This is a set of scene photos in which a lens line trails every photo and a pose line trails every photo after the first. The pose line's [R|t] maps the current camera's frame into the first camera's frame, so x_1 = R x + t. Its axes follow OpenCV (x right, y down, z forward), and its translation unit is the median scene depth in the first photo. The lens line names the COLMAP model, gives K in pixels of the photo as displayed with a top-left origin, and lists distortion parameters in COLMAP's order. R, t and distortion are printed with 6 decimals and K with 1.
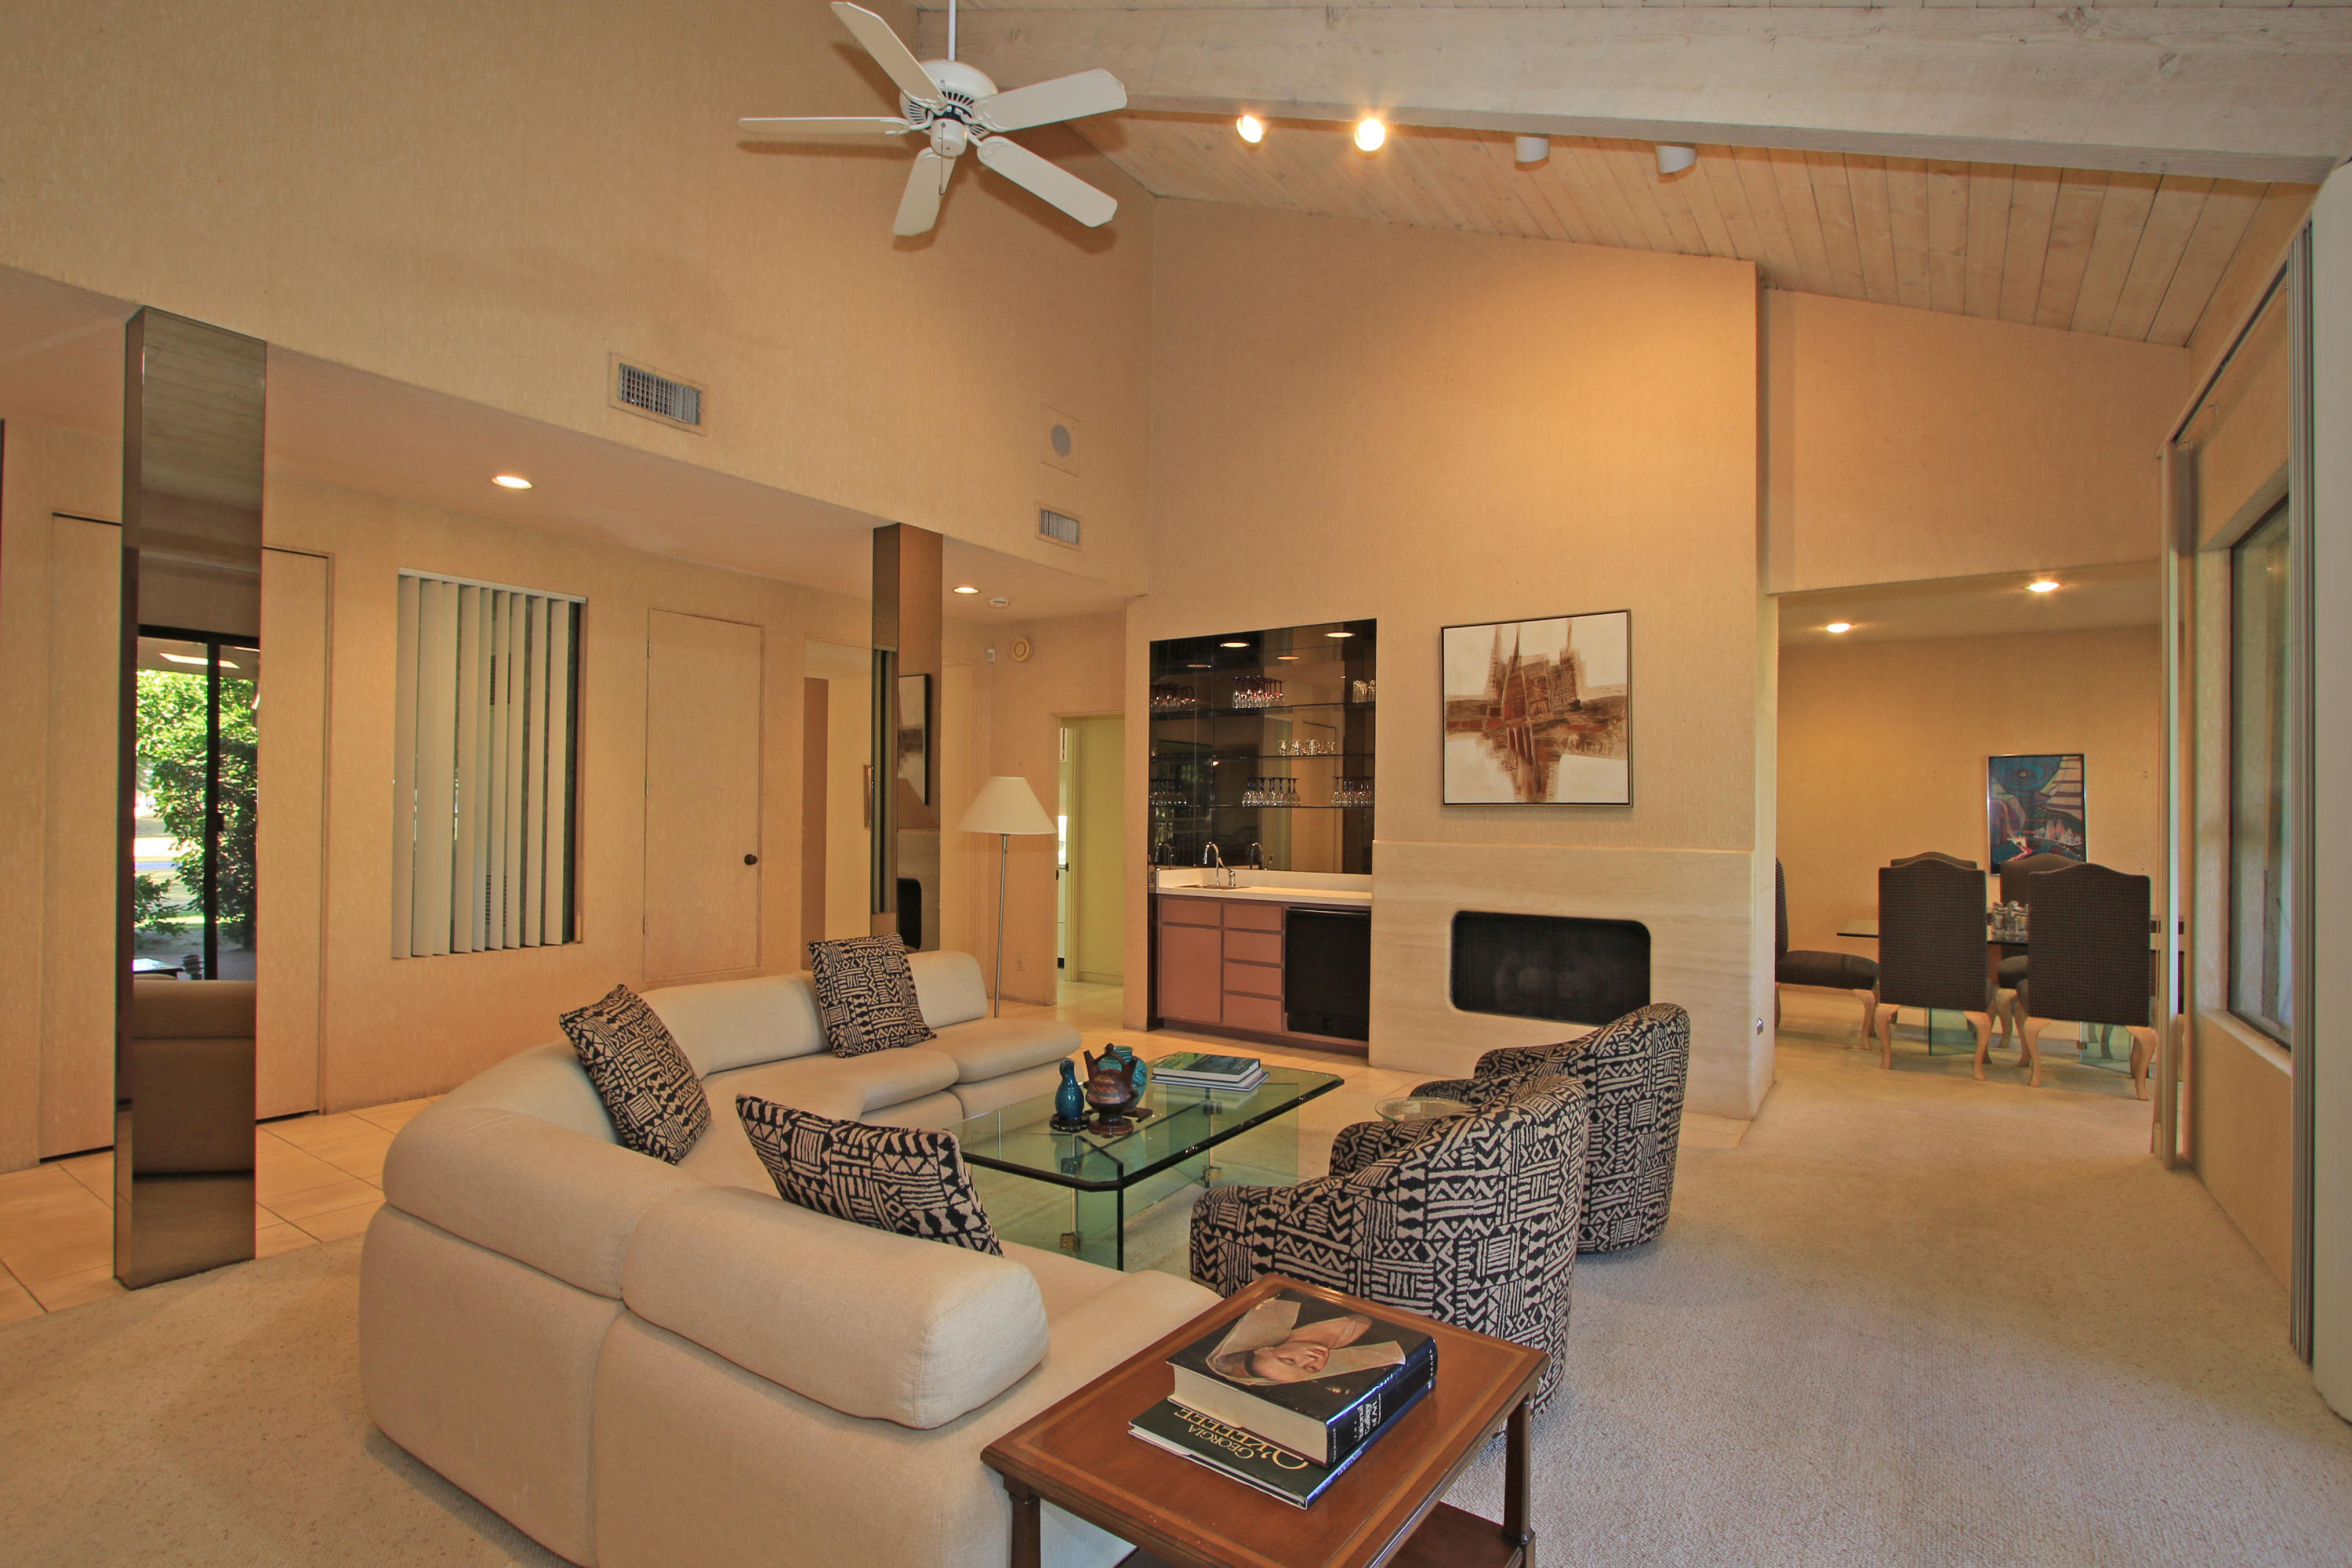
lens RADIAL K [[1139.0, 0, 1174.2], [0, 1139.0, 791.5], [0, 0, 1]] dist [-0.013167, 0.000956]
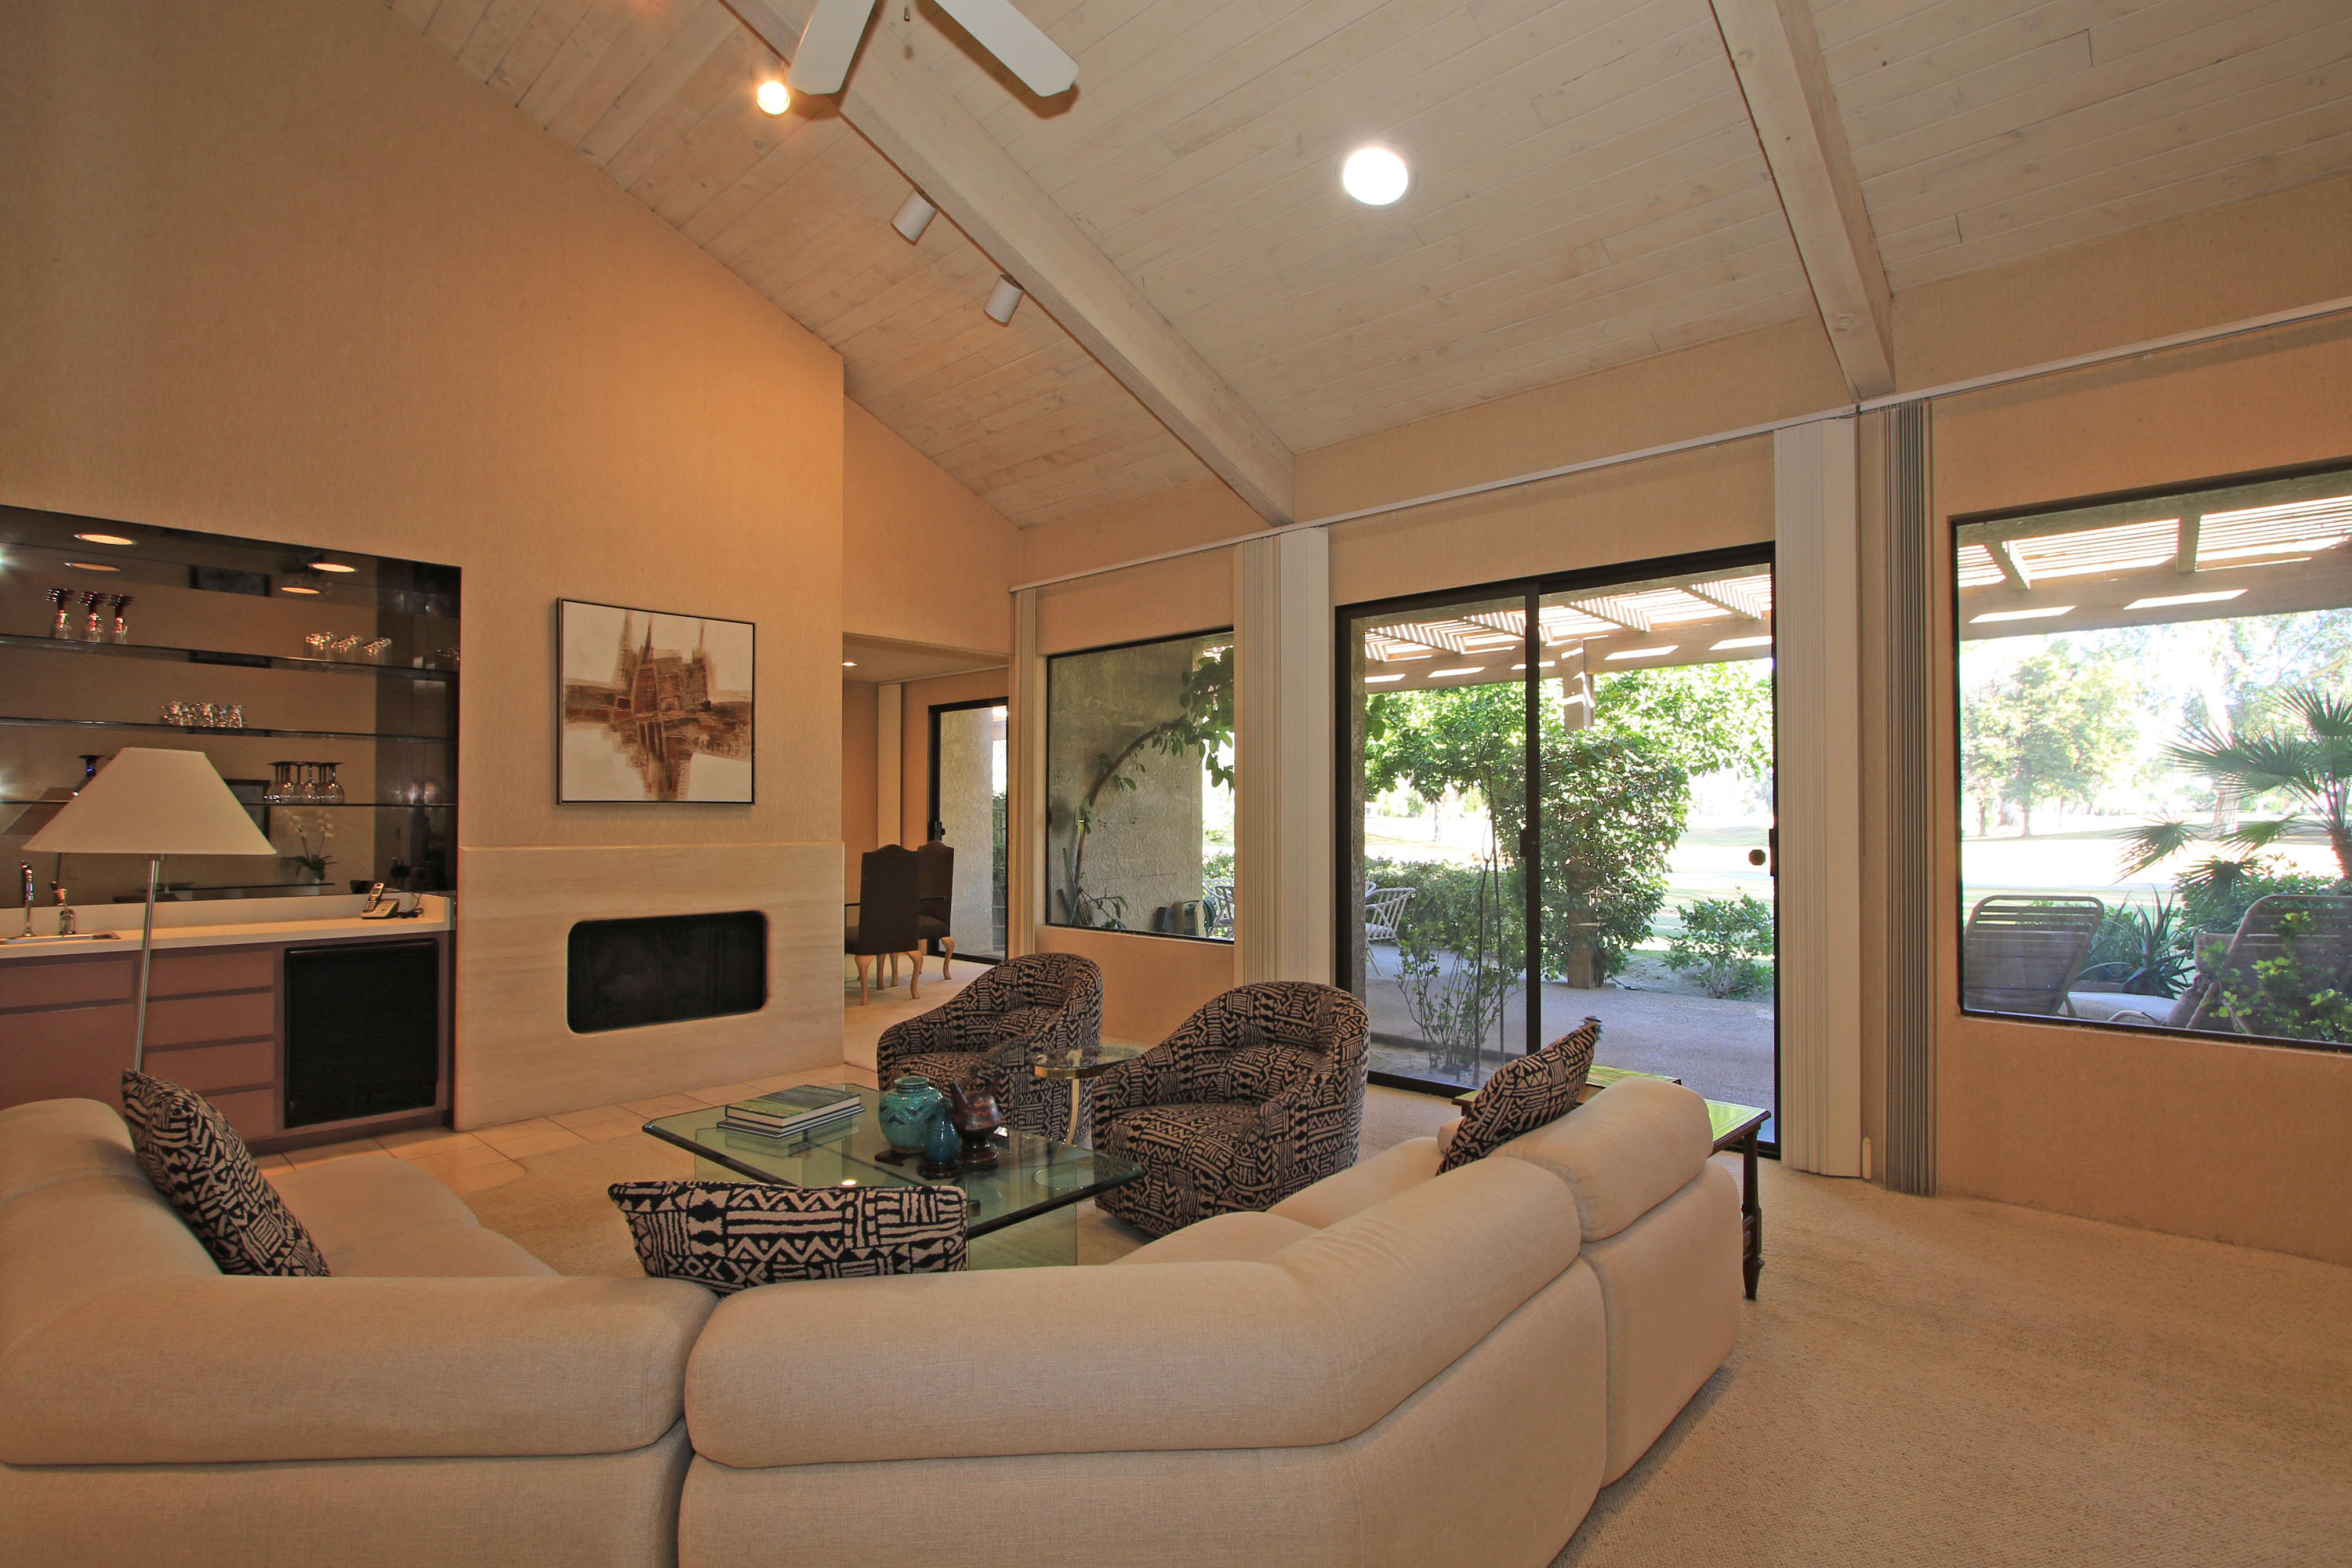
lens RADIAL K [[1139.0, 0, 1168.0], [0, 1139.0, 795.7], [0, 0, 1]] dist [-0.013167, 0.000956]
pose [[0.139209, 0.007673, 0.990233, -0.581979], [-0.020226, 0.999783, -0.004904, 0.001351], [-0.990056, -0.019346, 0.139334, 0.433772]]
